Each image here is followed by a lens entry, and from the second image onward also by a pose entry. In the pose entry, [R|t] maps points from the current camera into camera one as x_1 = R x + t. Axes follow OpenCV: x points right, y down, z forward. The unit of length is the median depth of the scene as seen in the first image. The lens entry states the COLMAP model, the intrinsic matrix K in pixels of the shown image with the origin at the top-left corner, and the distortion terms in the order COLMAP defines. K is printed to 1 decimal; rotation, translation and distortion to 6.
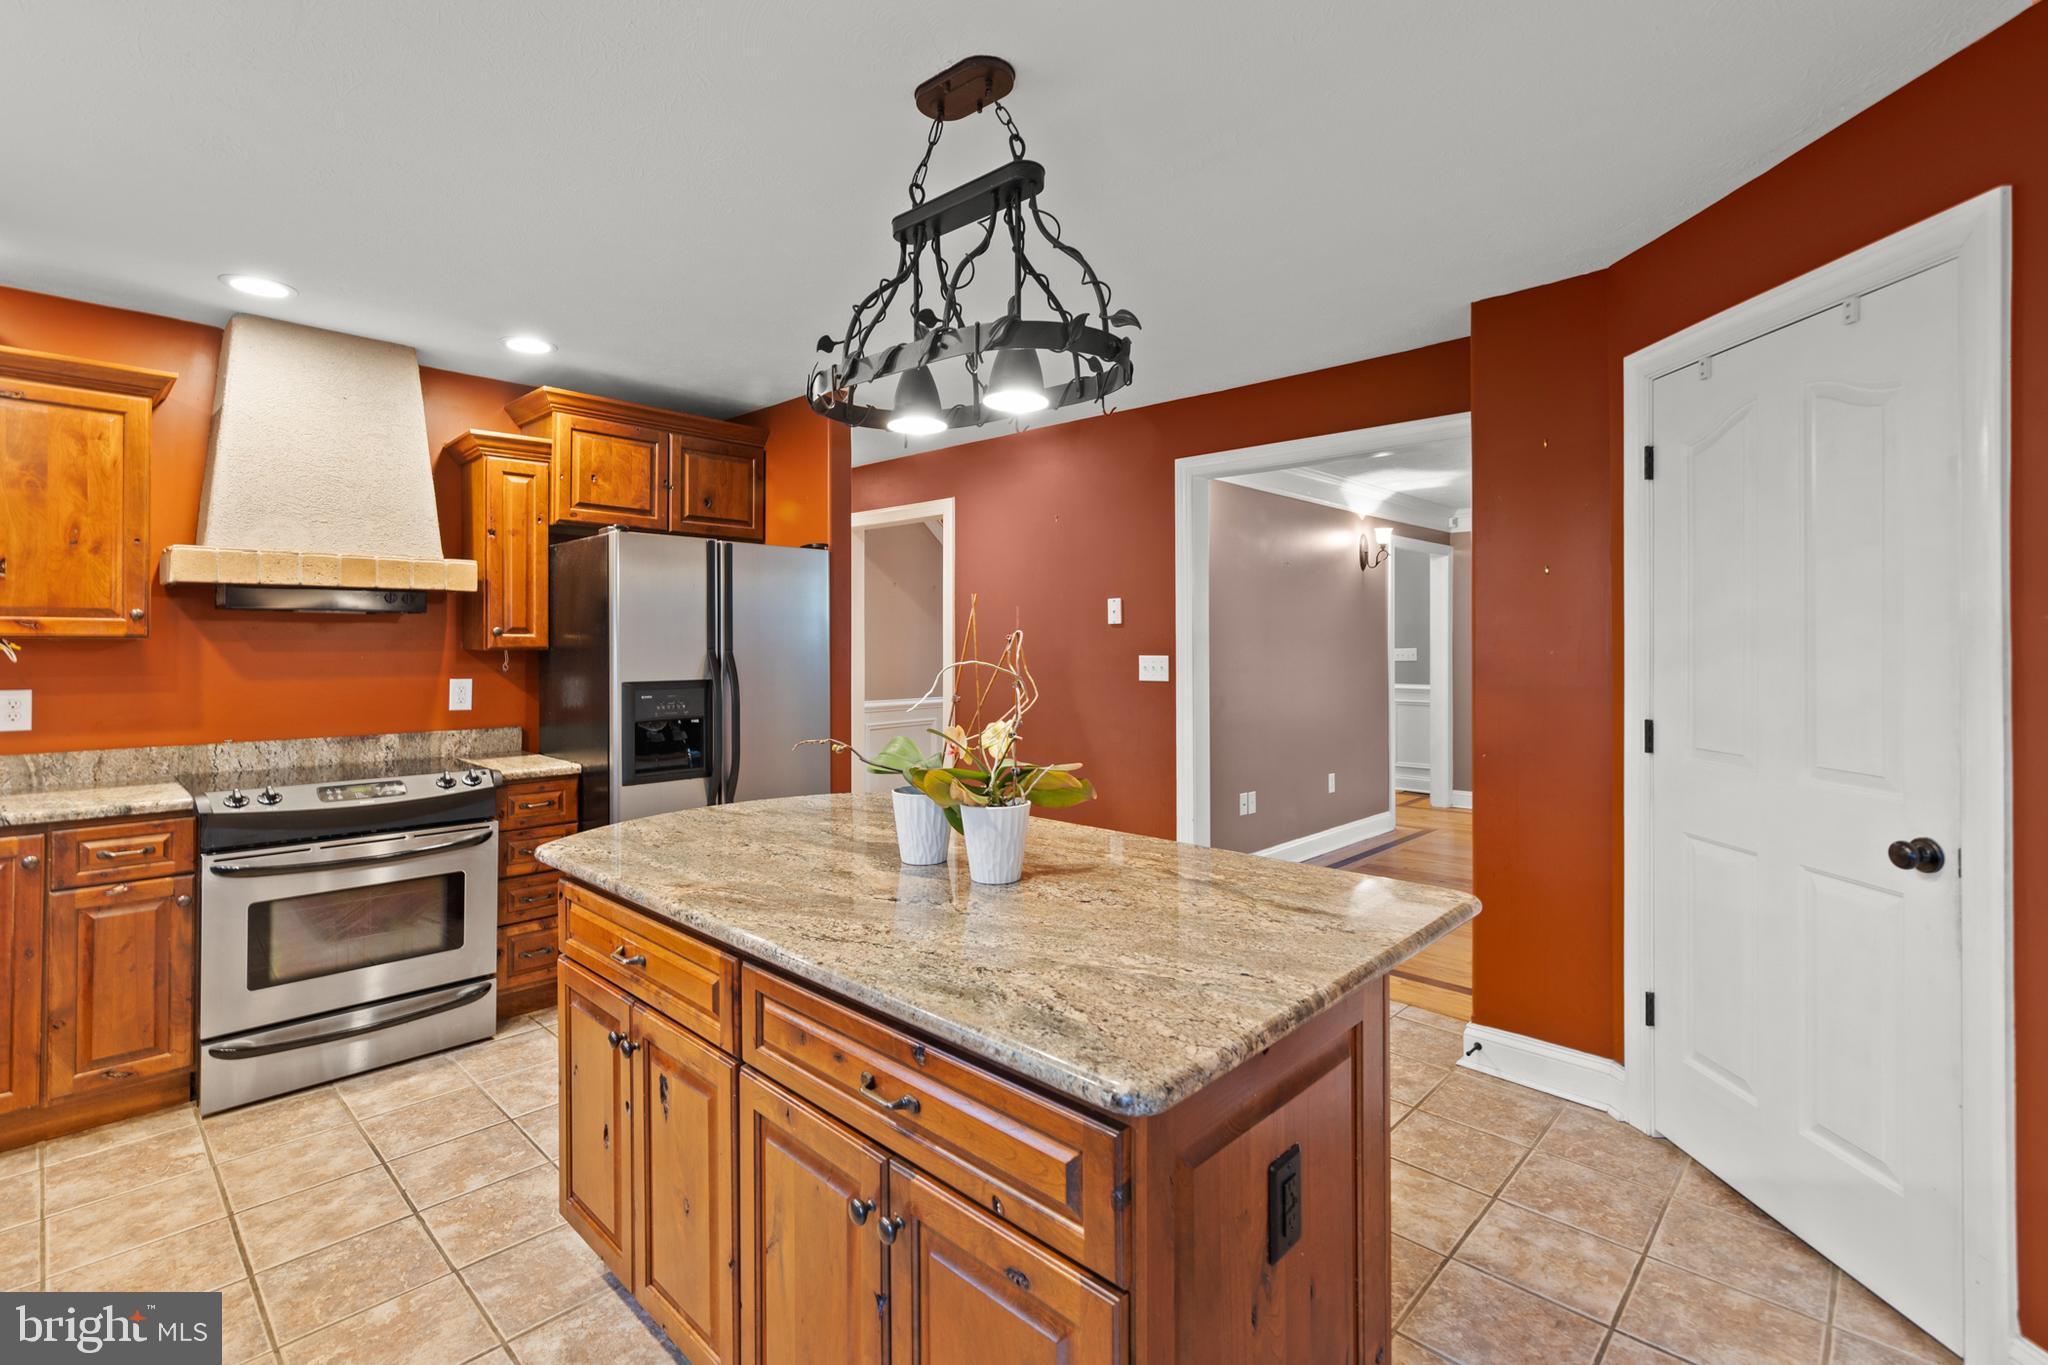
lens RADIAL K [[935.0, 0, 1014.0], [0, 935.0, 643.5], [0, 0, 1]] dist [0.002302, 0.000171]
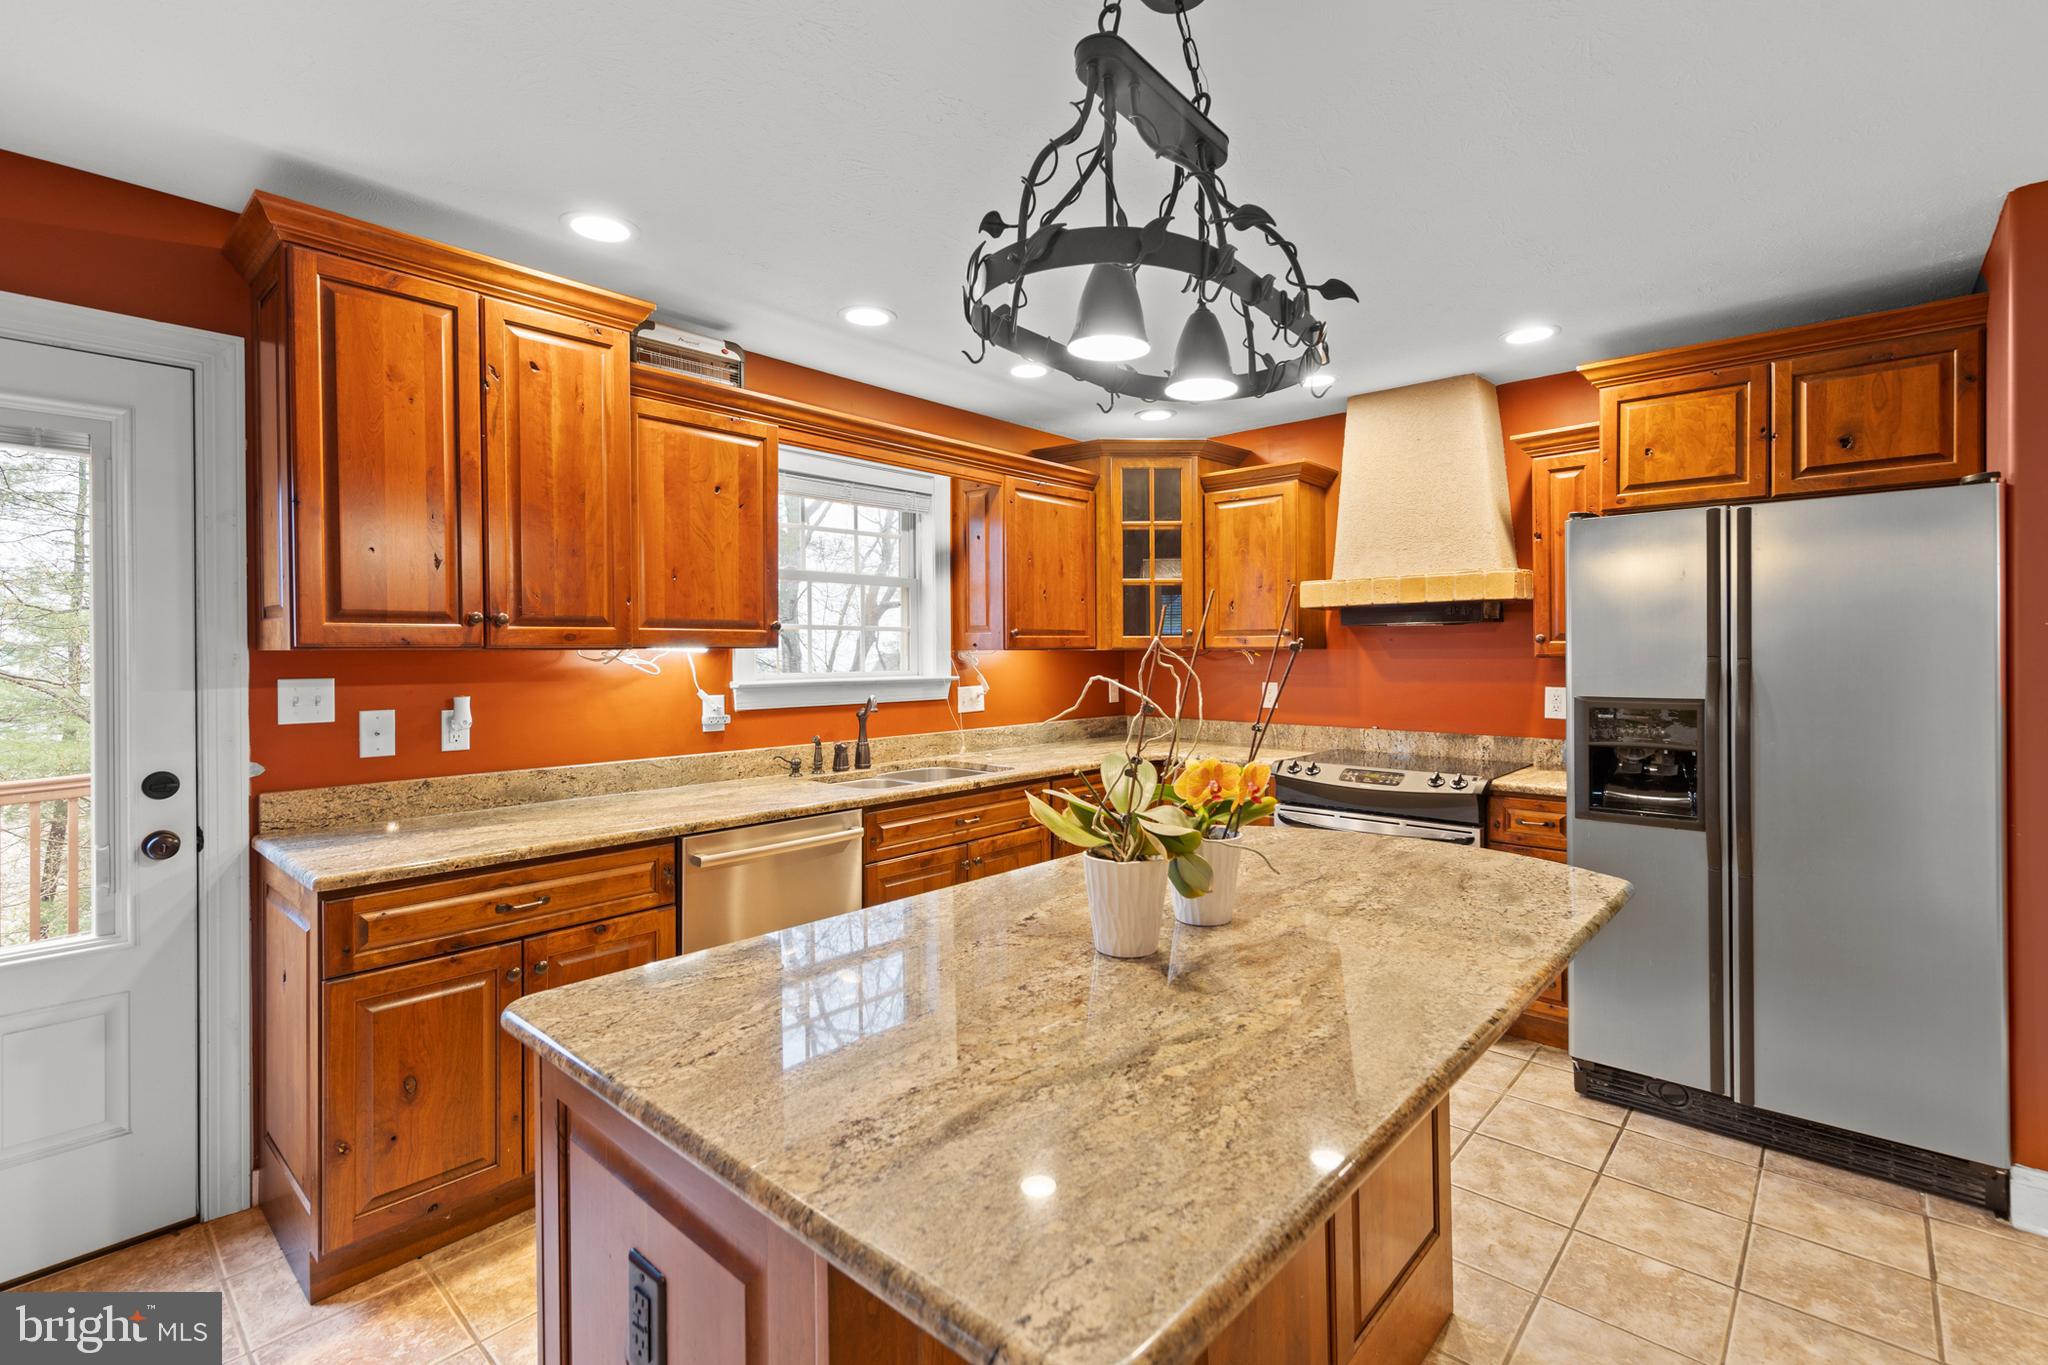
lens RADIAL K [[916.2, 0, 1021.7], [0, 916.2, 661.2], [0, 0, 1]] dist [0.003046, 0.000058]
pose [[0.034970, 0.007471, -0.999360, 0.402640], [0.006780, 0.999947, 0.007712, -0.000303], [0.999365, -0.007046, 0.034917, 0.470121]]
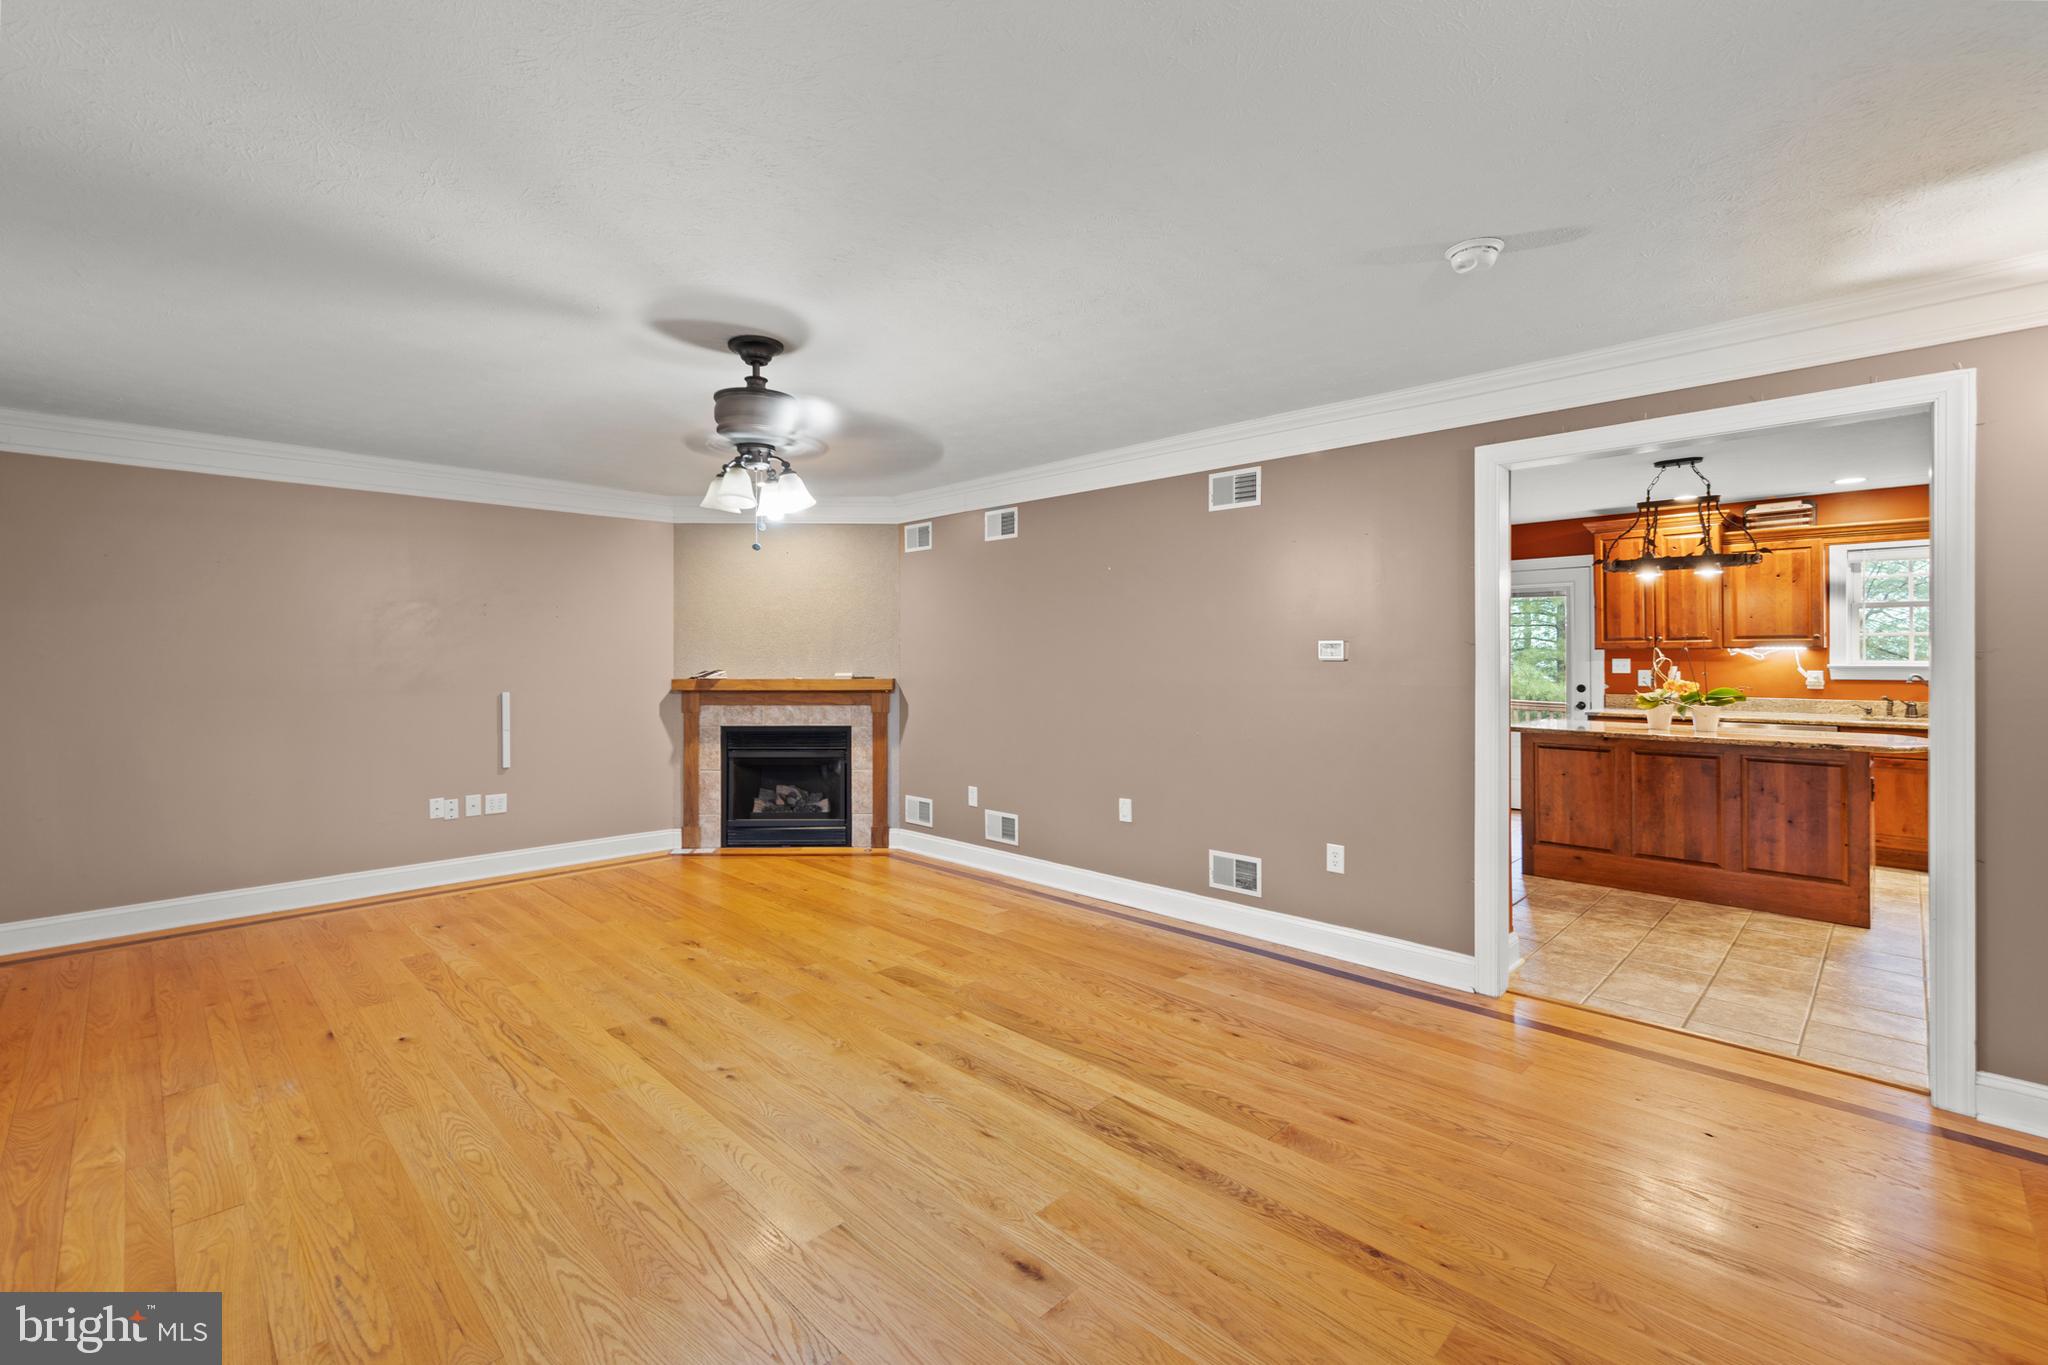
lens RADIAL K [[882.8, 0, 1030.3], [0, 882.8, 654.2], [0, 0, 1]] dist [0.011571, -0.000021]
pose [[-0.999922, 0.005486, 0.011197, 1.069238], [0.005488, 0.999985, 0.000131, -0.003360], [-0.011196, 0.000192, -0.999937, 2.096125]]
